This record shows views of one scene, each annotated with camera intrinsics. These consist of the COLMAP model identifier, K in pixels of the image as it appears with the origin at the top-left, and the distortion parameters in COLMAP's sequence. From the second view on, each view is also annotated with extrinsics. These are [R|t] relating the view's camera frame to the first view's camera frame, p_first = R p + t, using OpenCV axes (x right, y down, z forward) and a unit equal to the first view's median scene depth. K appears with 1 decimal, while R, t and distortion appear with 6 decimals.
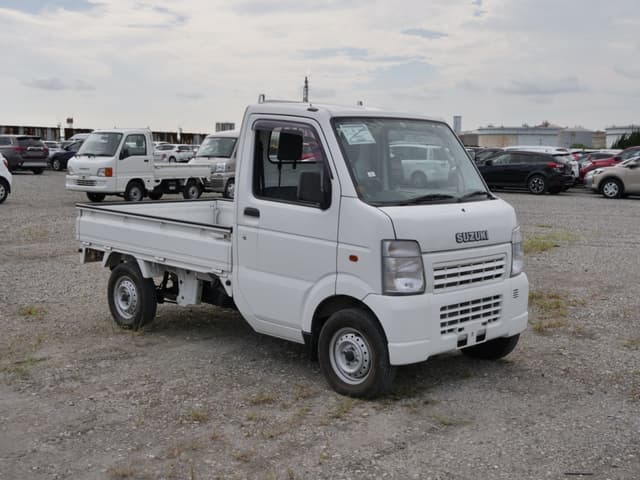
lens RADIAL K [[841.1, 0, 322.9], [0, 841.1, 240.2], [0, 0, 1]] dist [-0.001113, 0.000000]
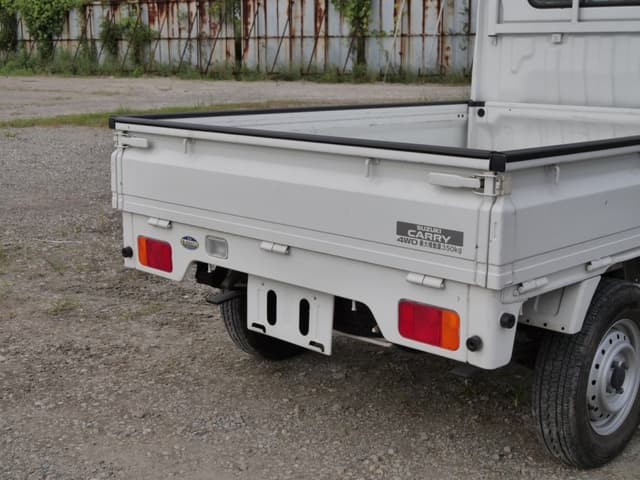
lens RADIAL K [[918.9, 0, 322.6], [0, 918.9, 239.1], [0, 0, 1]] dist [0.014962, 0.000000]
pose [[-0.007090, -0.223601, 0.974655, -0.701206], [0.112707, 0.968290, 0.222961, -0.106151], [-0.993603, 0.111431, 0.018336, 1.286574]]
